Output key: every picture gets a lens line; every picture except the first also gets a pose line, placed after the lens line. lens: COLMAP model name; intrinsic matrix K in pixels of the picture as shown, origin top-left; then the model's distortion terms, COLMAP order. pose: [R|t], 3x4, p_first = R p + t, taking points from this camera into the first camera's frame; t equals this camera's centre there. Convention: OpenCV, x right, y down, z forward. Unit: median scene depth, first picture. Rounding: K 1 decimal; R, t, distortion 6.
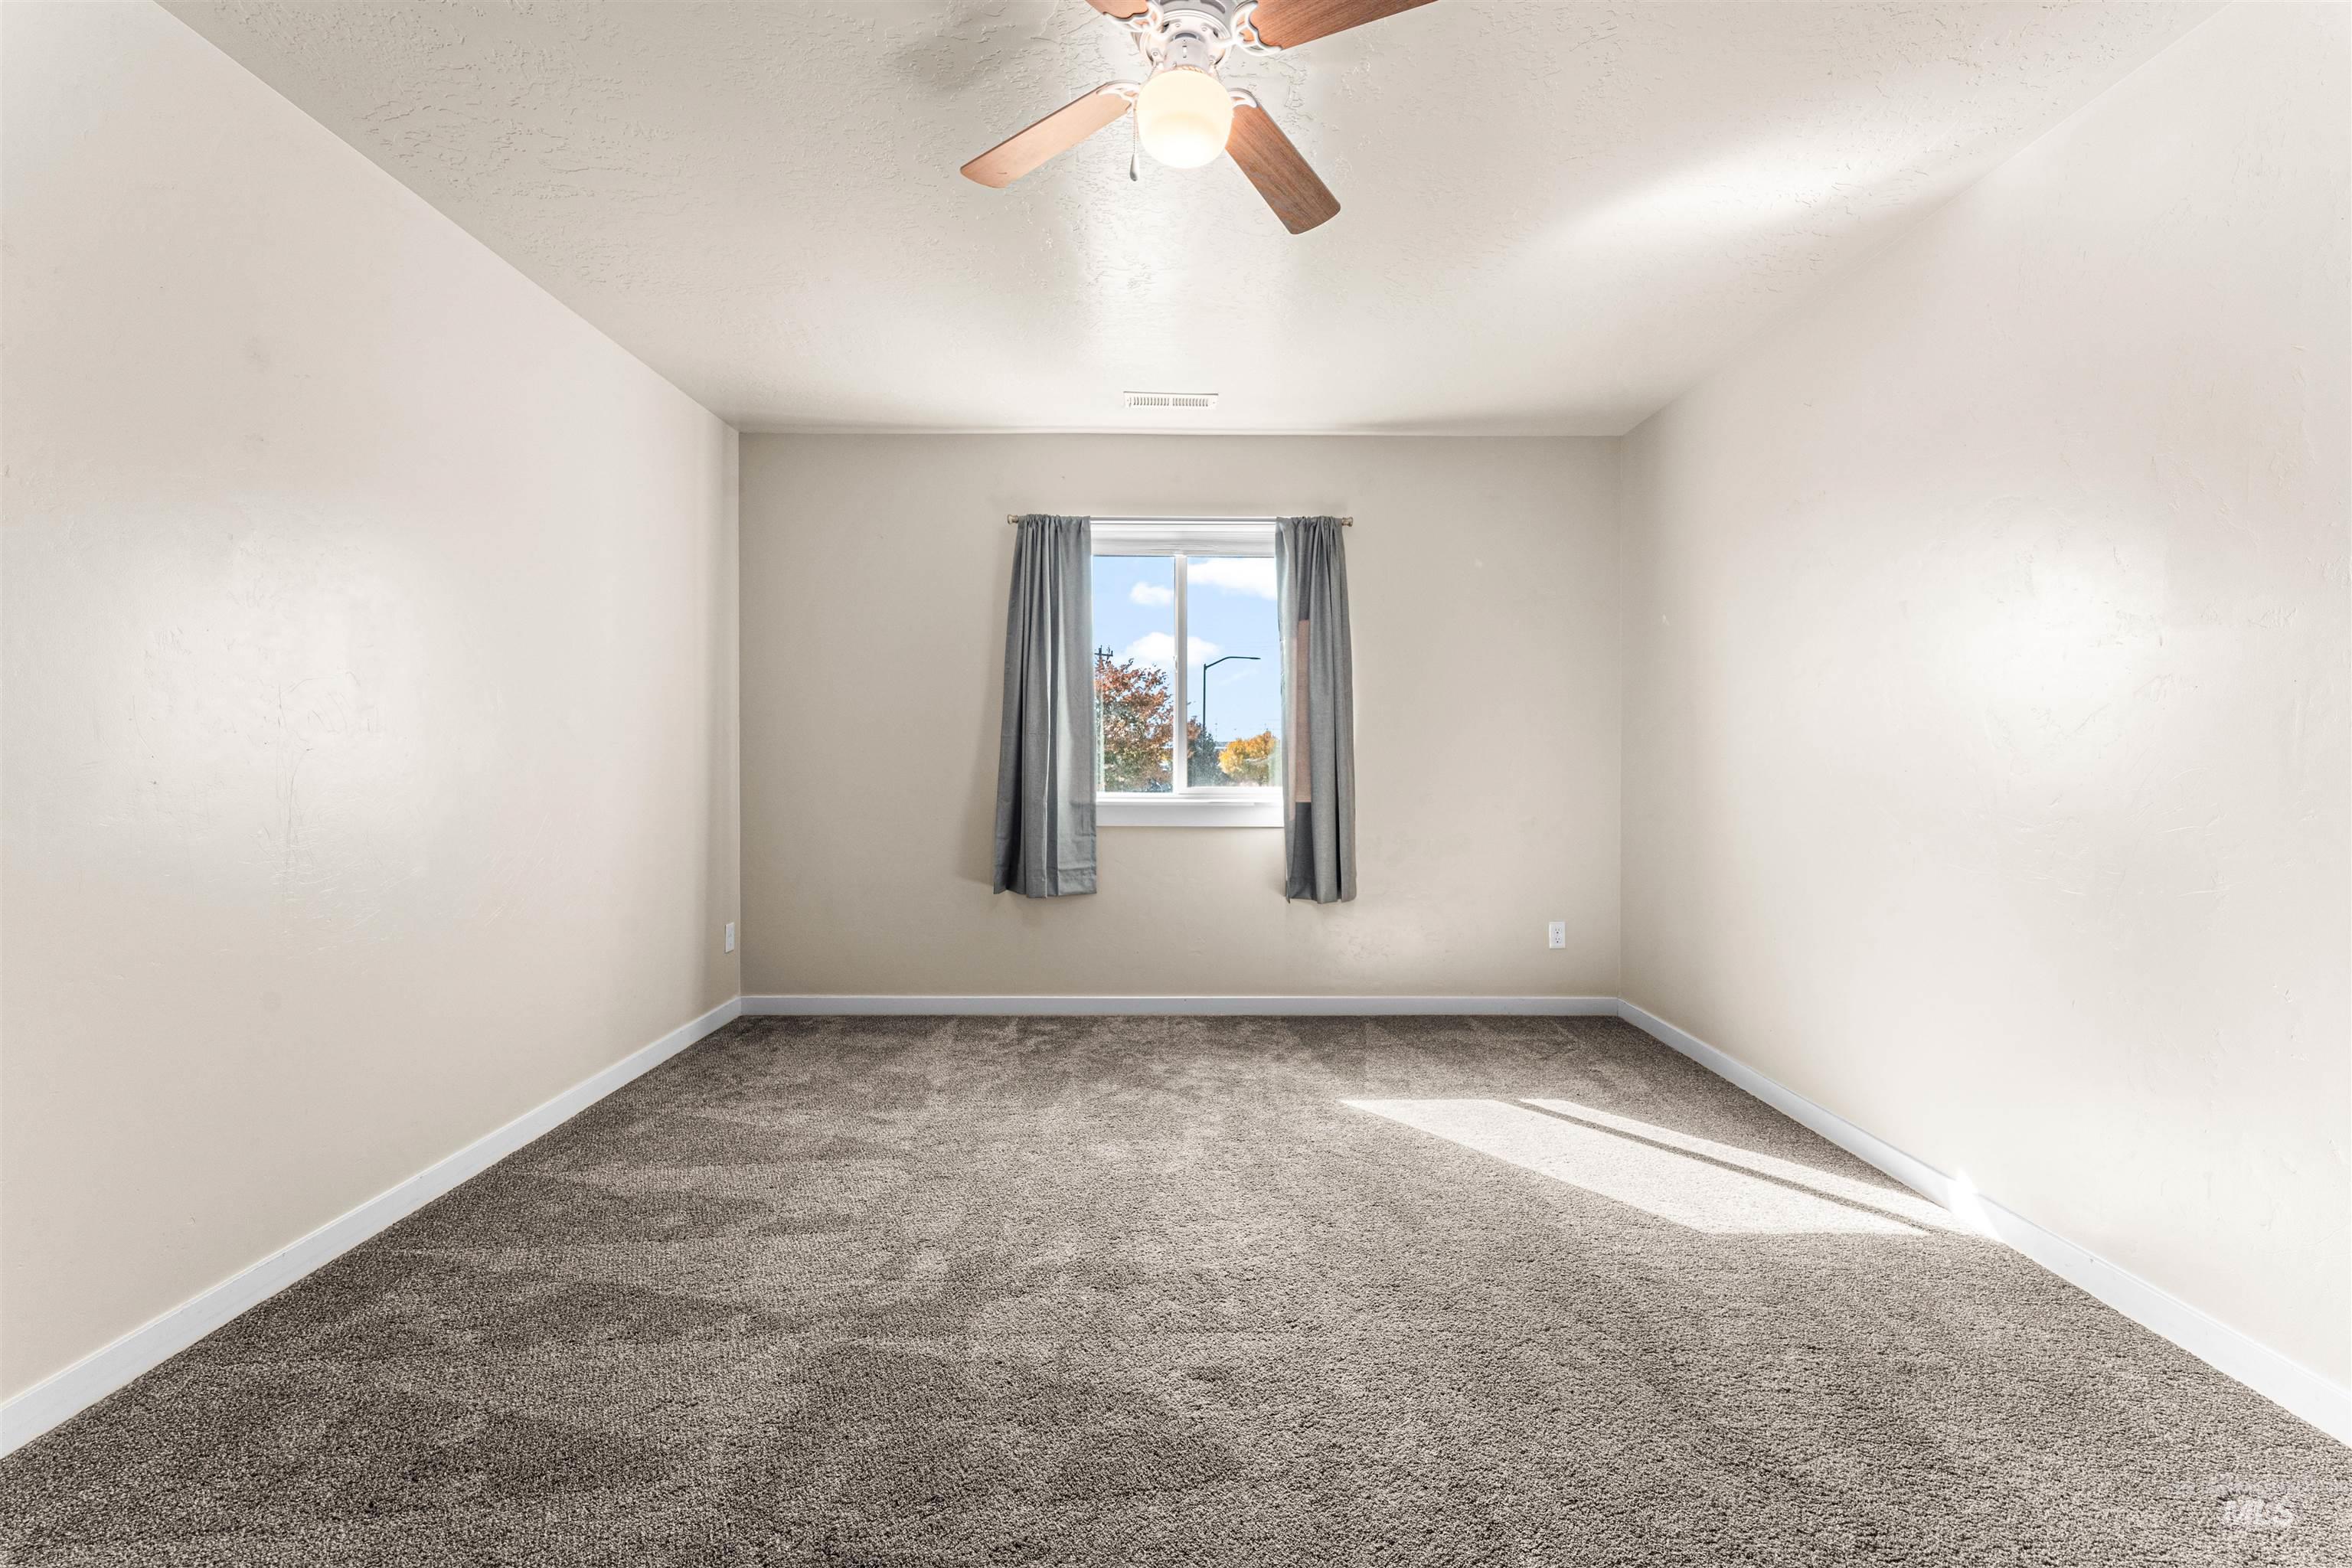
lens RADIAL K [[947.3, 0, 1177.7], [0, 947.3, 766.7], [0, 0, 1]] dist [0.004323, -0.001287]
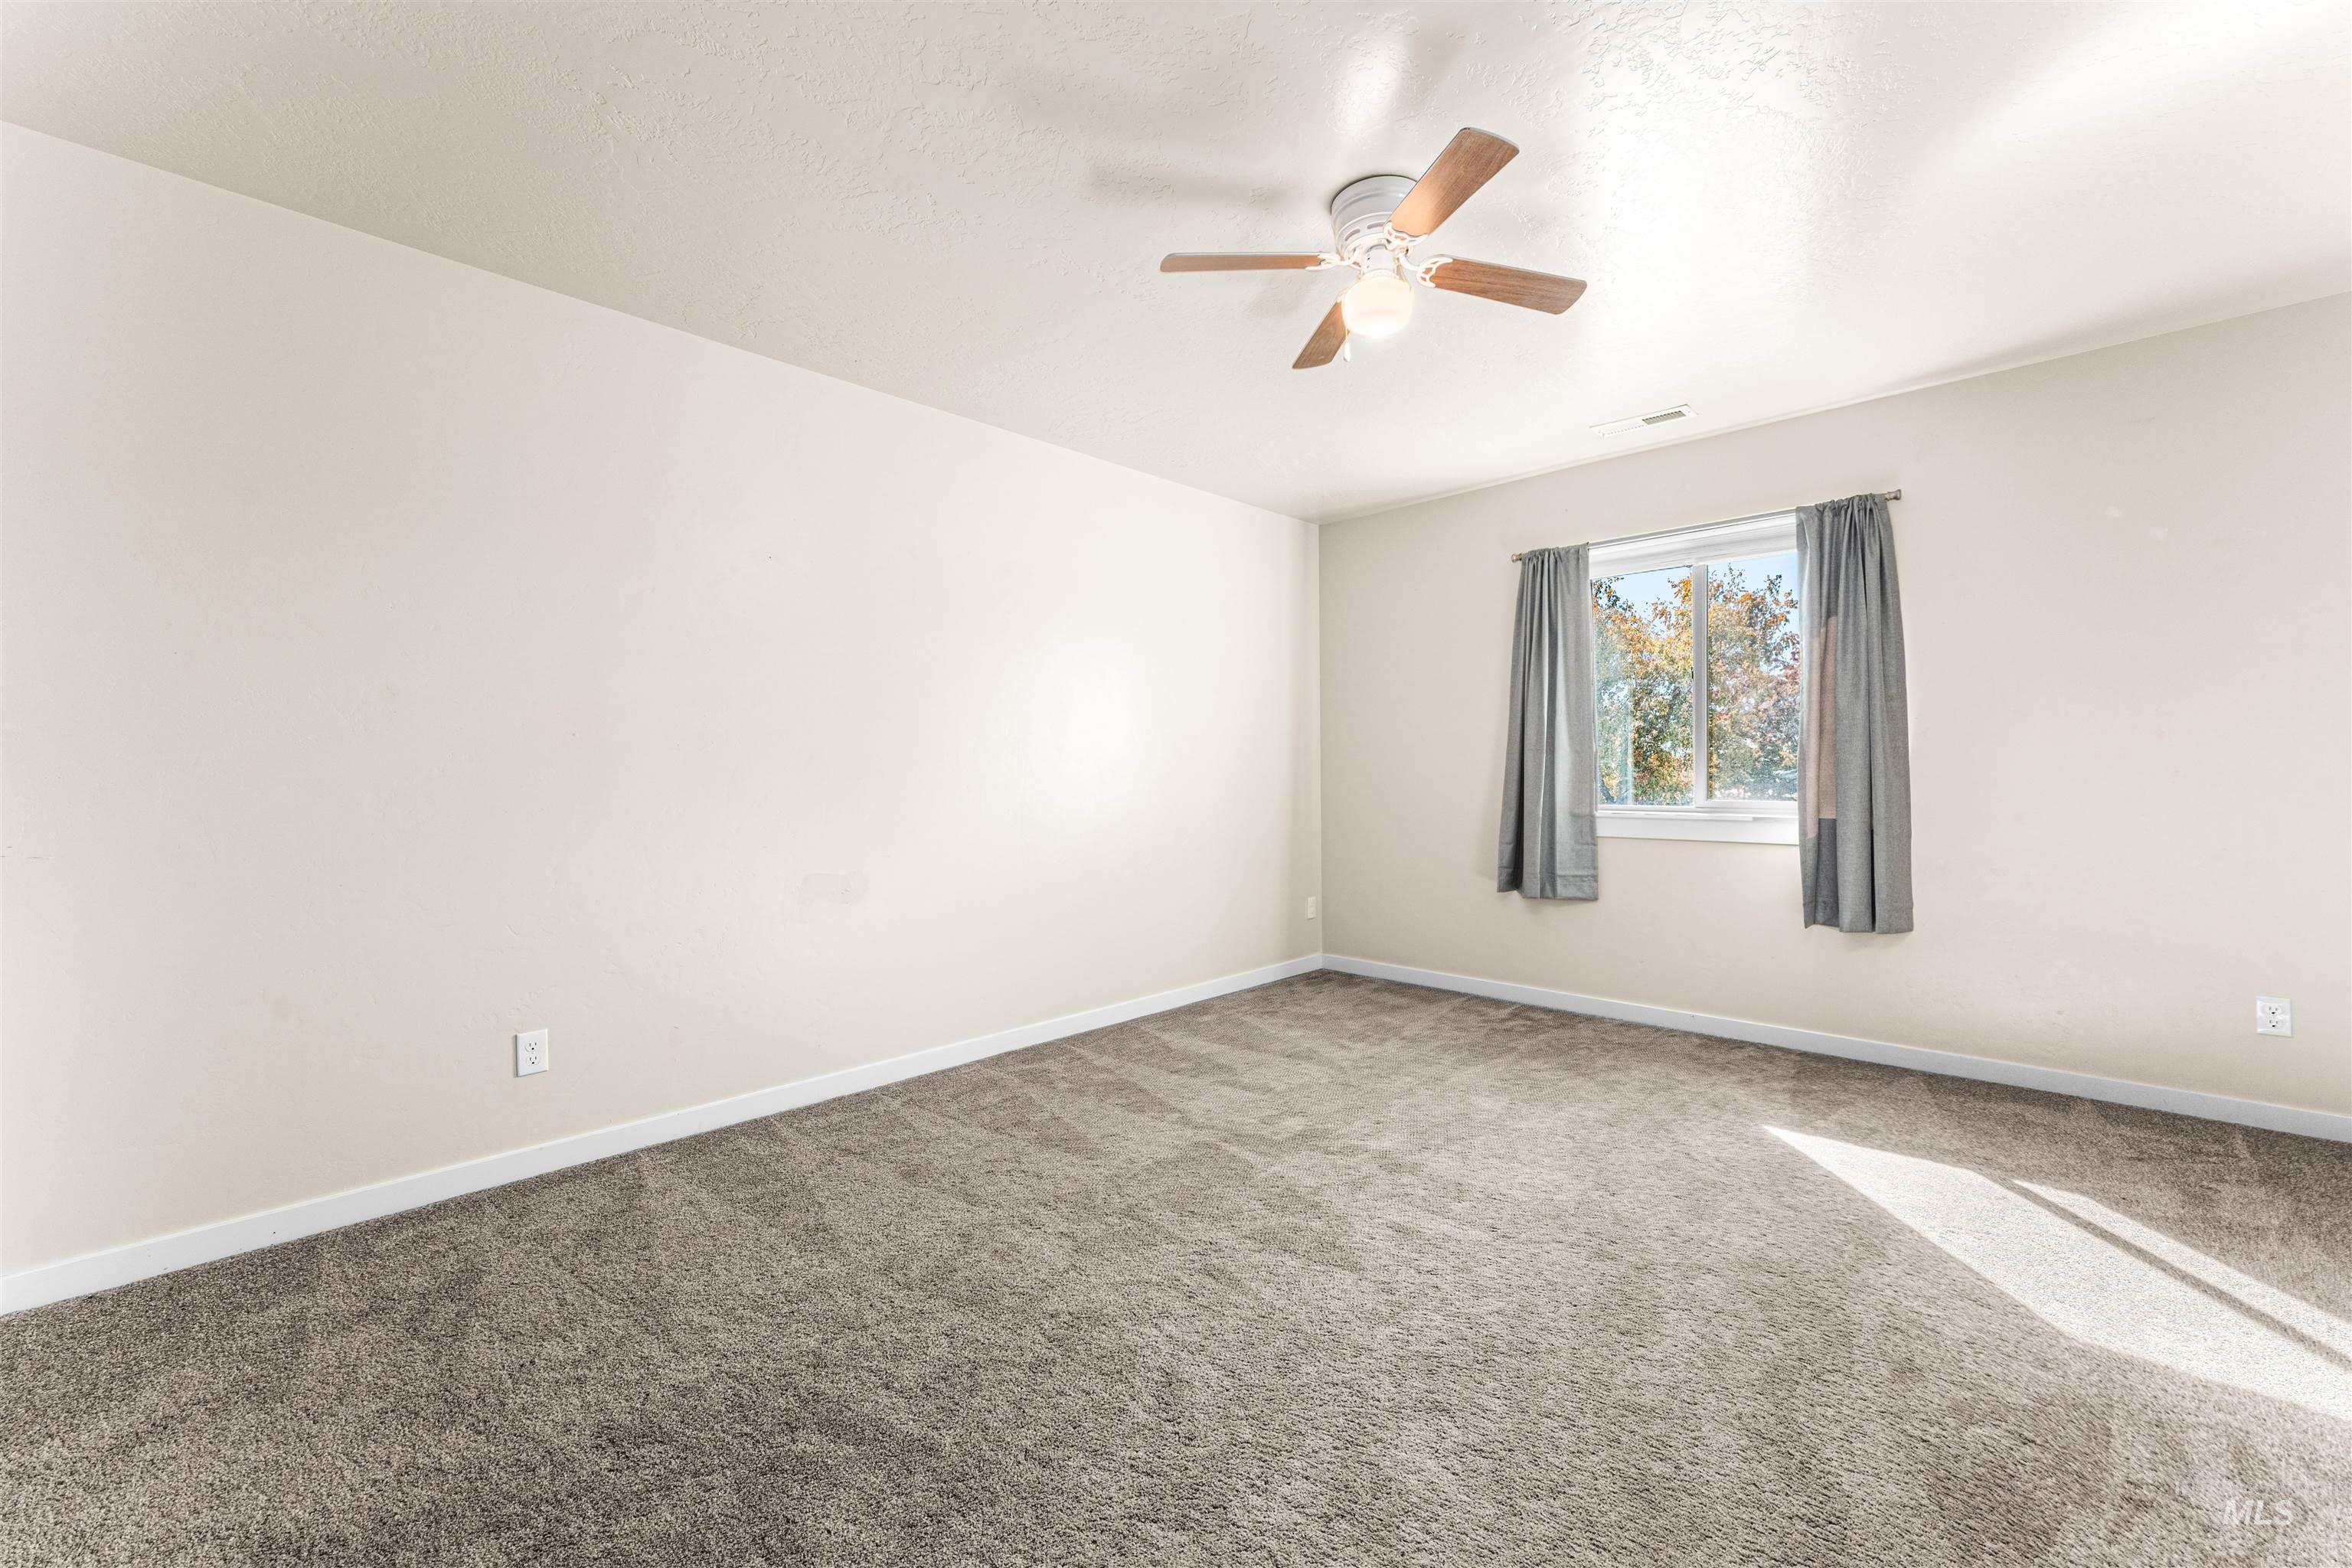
lens RADIAL K [[947.3, 0, 1178.5], [0, 947.3, 787.0], [0, 0, 1]] dist [0.004323, -0.001287]
pose [[0.714571, 0.003957, -0.699552, 0.378062], [0.000135, 0.999983, 0.005795, 0.002628], [0.699563, -0.004236, 0.714558, -0.090816]]
